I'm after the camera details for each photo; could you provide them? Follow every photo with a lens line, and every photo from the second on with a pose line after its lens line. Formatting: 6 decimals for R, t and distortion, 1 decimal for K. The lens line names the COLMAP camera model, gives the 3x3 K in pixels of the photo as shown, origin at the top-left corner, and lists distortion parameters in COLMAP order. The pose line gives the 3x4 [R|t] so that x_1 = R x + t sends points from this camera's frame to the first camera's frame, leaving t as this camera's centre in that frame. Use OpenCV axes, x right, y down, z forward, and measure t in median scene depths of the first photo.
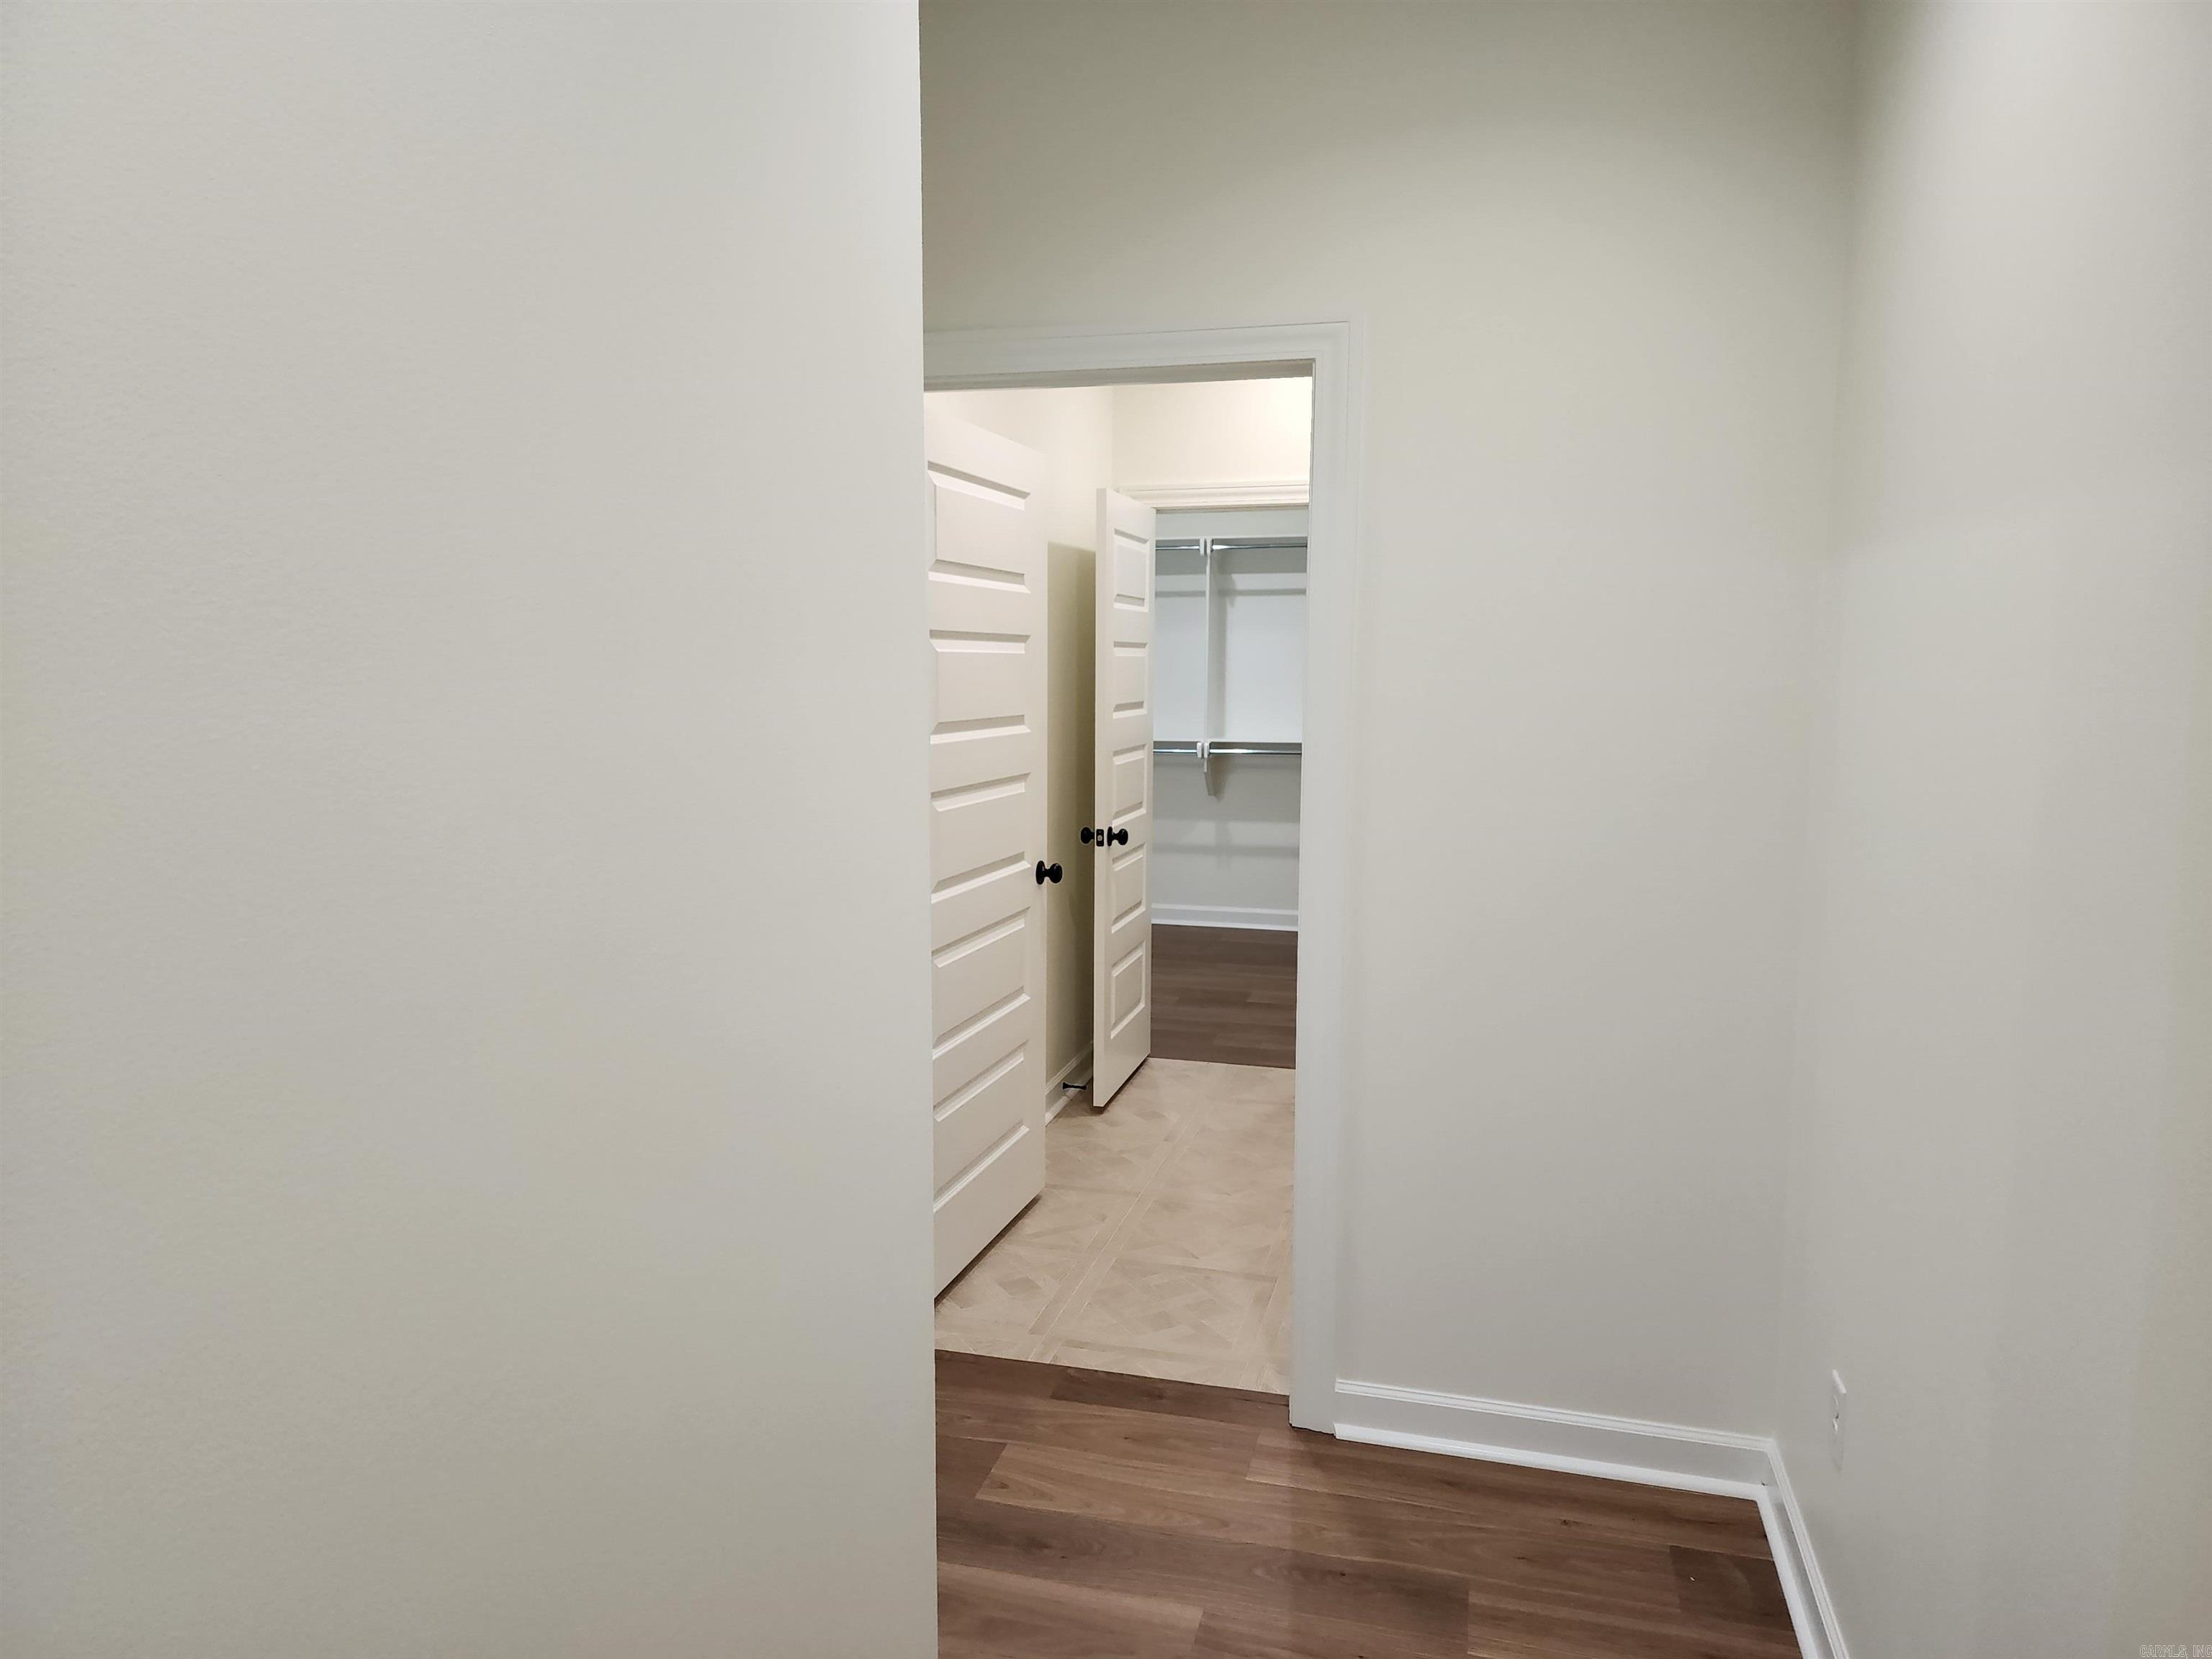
lens RADIAL K [[1449.8, 0, 1106.0], [0, 1449.8, 829.5], [0, 0, 1]] dist [0.000308, -0.000094]
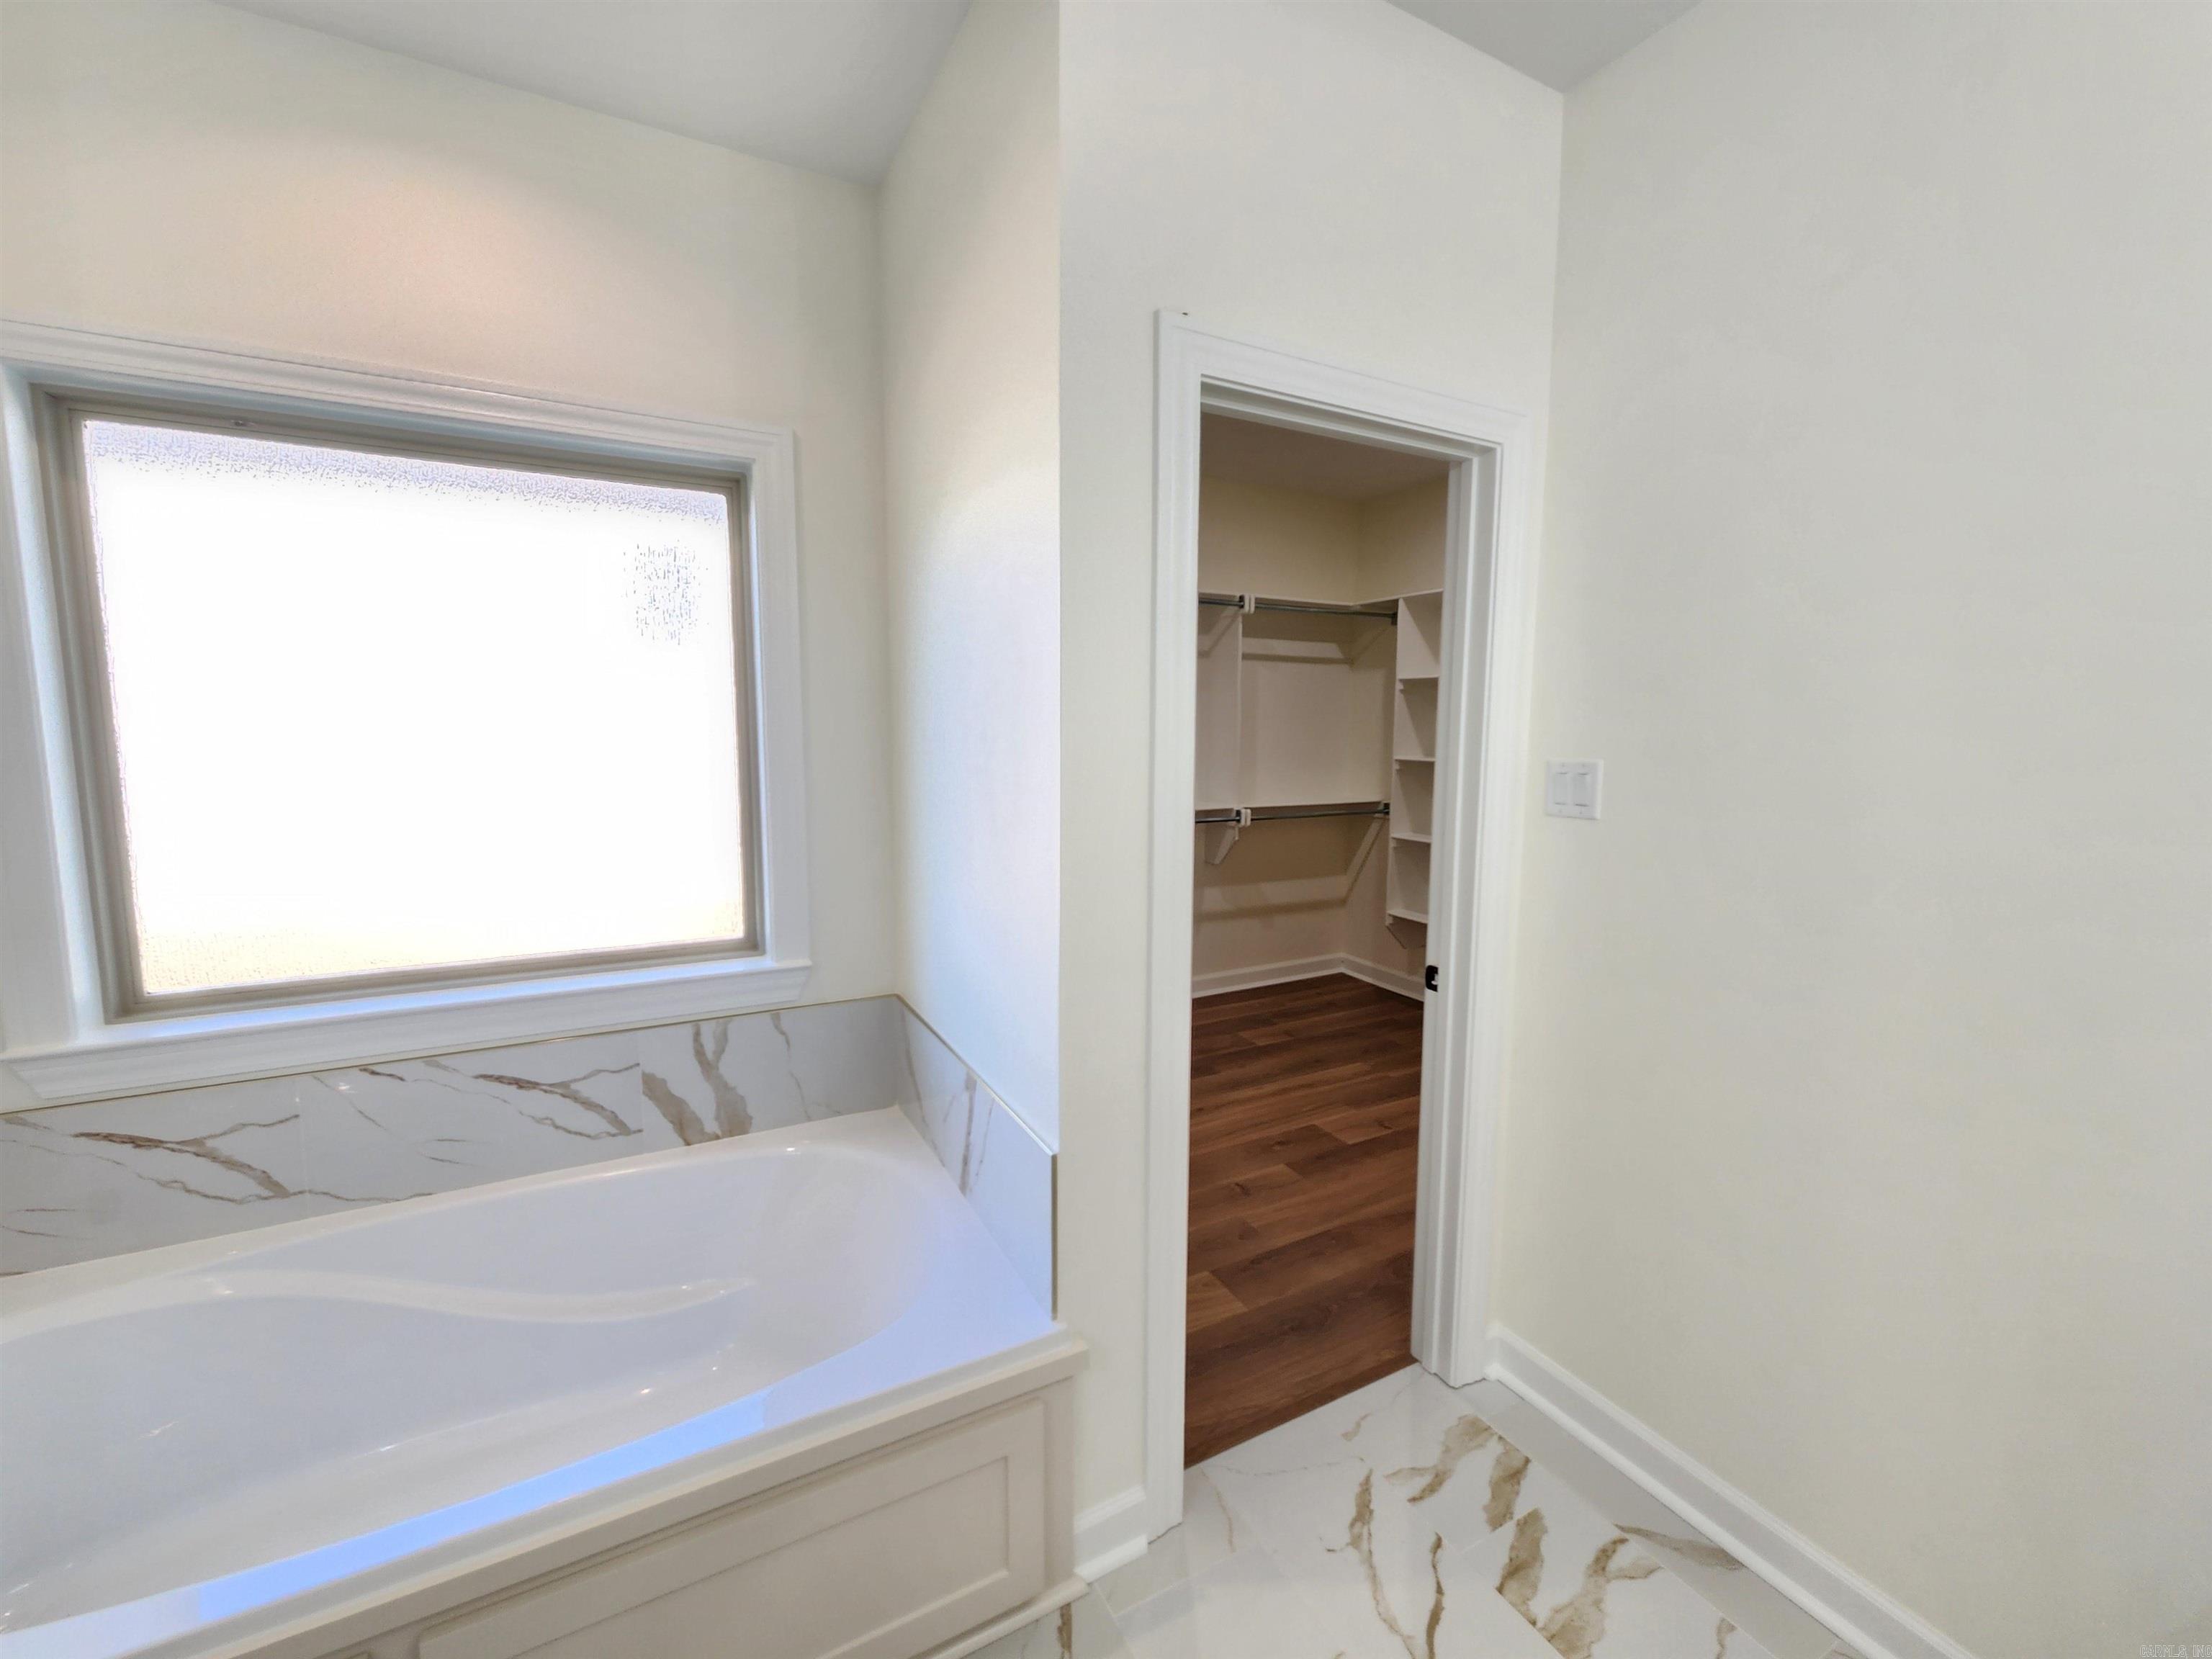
lens RADIAL K [[906.1, 0, 1113.7], [0, 906.1, 828.6], [0, 0, 1]] dist [-0.000659, 0.000247]
pose [[0.729332, -0.082453, 0.679173, -0.435383], [0.083444, 0.996020, 0.031312, -0.110688], [-0.679052, 0.033836, 0.733310, 0.944659]]
